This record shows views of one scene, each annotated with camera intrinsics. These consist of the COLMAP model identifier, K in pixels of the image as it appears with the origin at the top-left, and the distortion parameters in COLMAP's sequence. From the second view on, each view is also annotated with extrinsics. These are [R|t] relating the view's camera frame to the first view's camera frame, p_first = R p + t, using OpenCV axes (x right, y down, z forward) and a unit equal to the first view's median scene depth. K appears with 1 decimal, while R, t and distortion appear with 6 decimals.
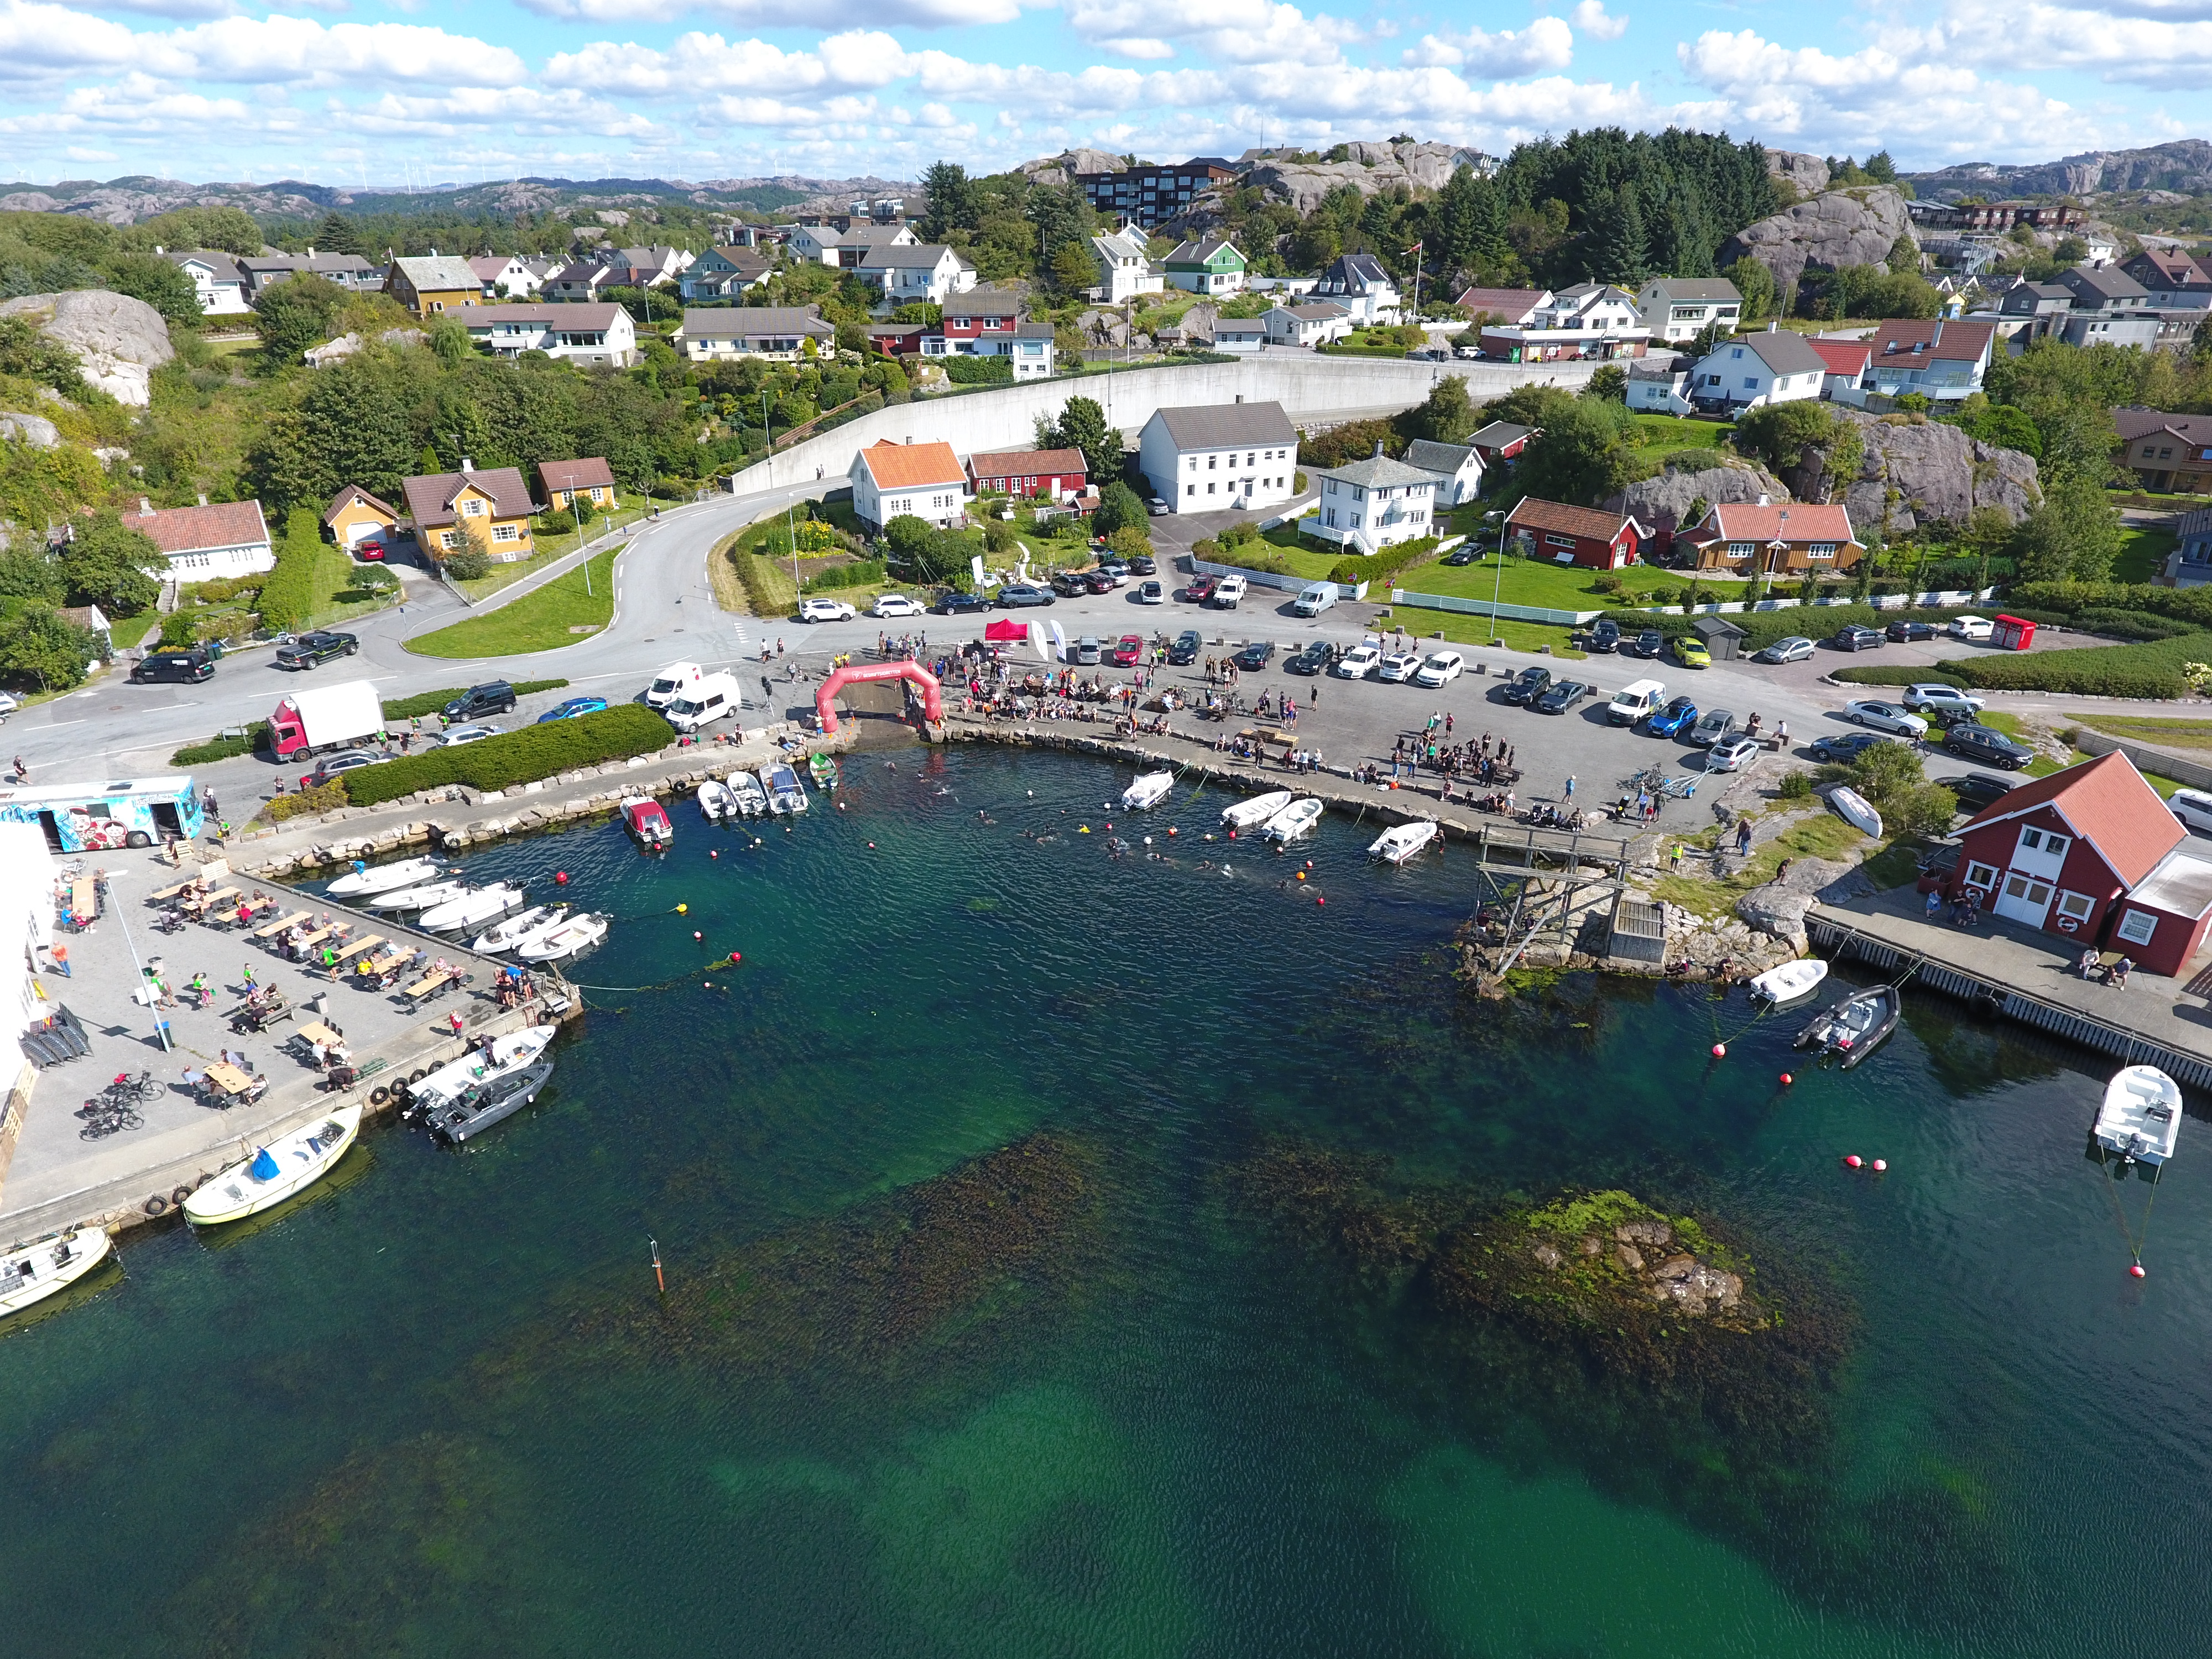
lens RADIAL K [[1261.3, 0, 1086.9], [0, 1261.3, 825.9], [0, 0, 1]] dist [-0.003145, 0.000392]
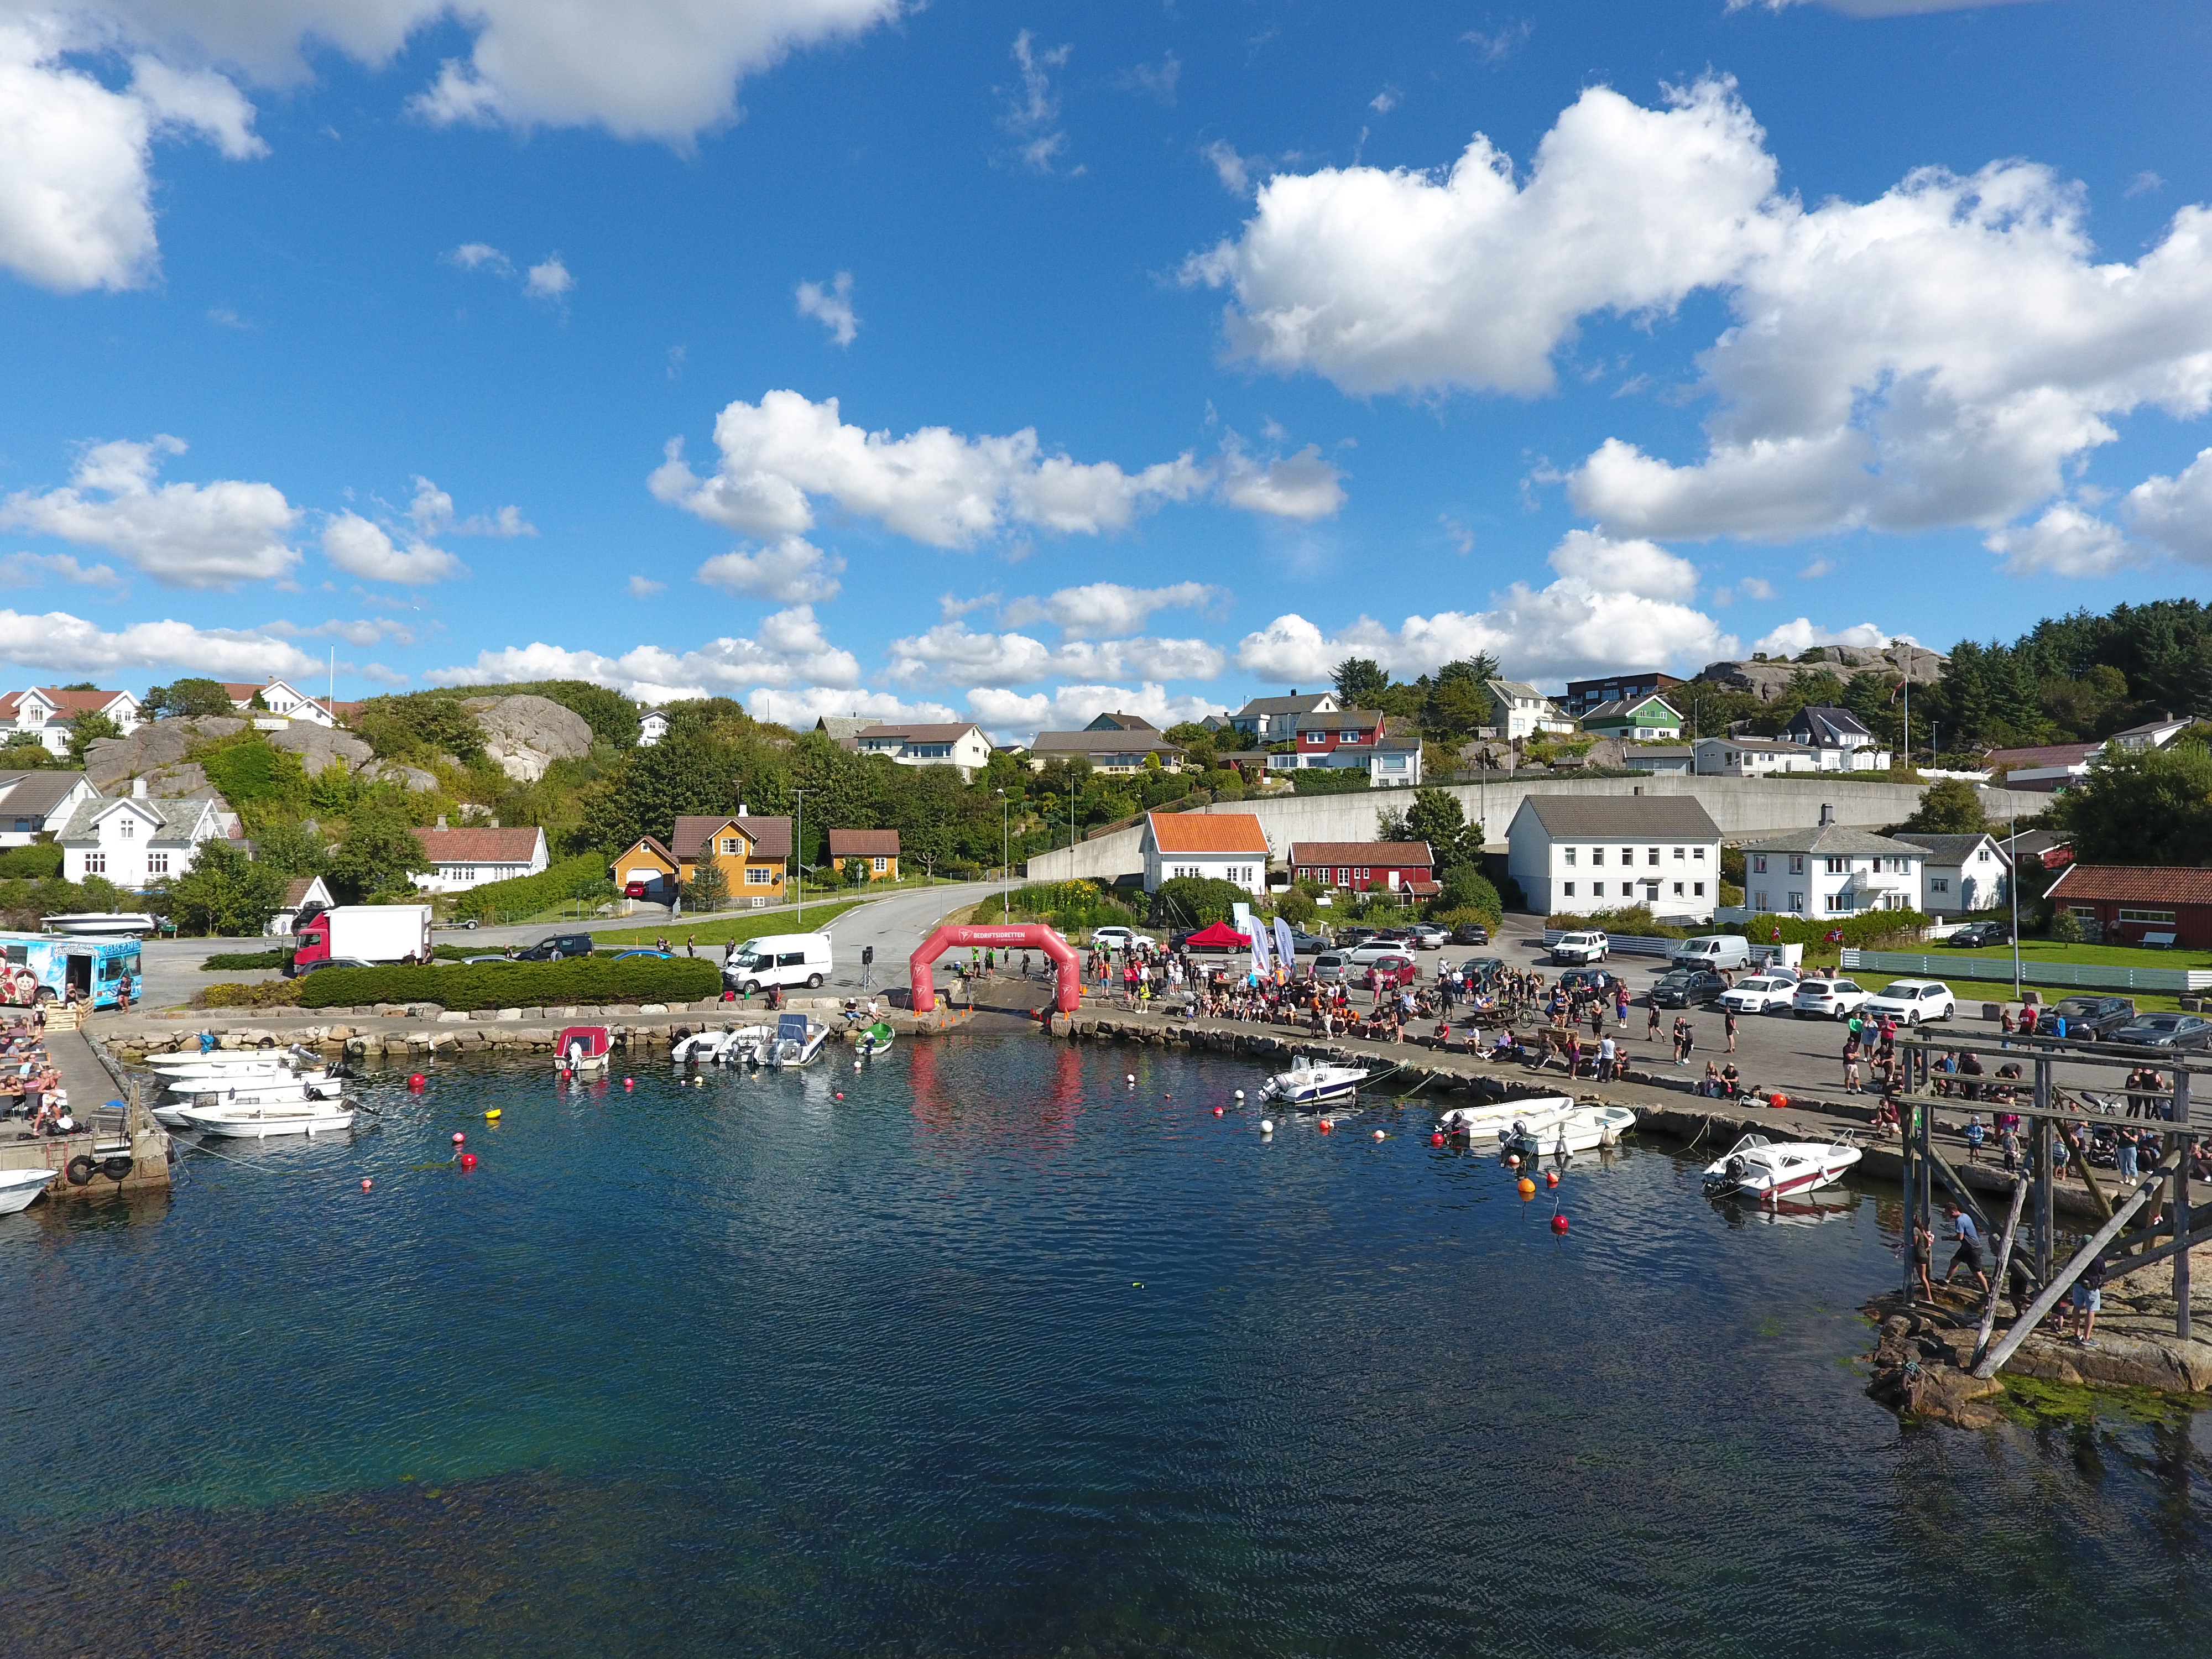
lens RADIAL K [[1267.3, 0, 1103.0], [0, 1267.3, 853.8], [0, 0, 1]] dist [-0.004511, 0.000405]
pose [[0.933476, 0.002264, -0.358634, 0.094108], [-0.154583, 0.904863, -0.396646, 0.070981], [0.323616, 0.425698, 0.845017, 0.231630]]
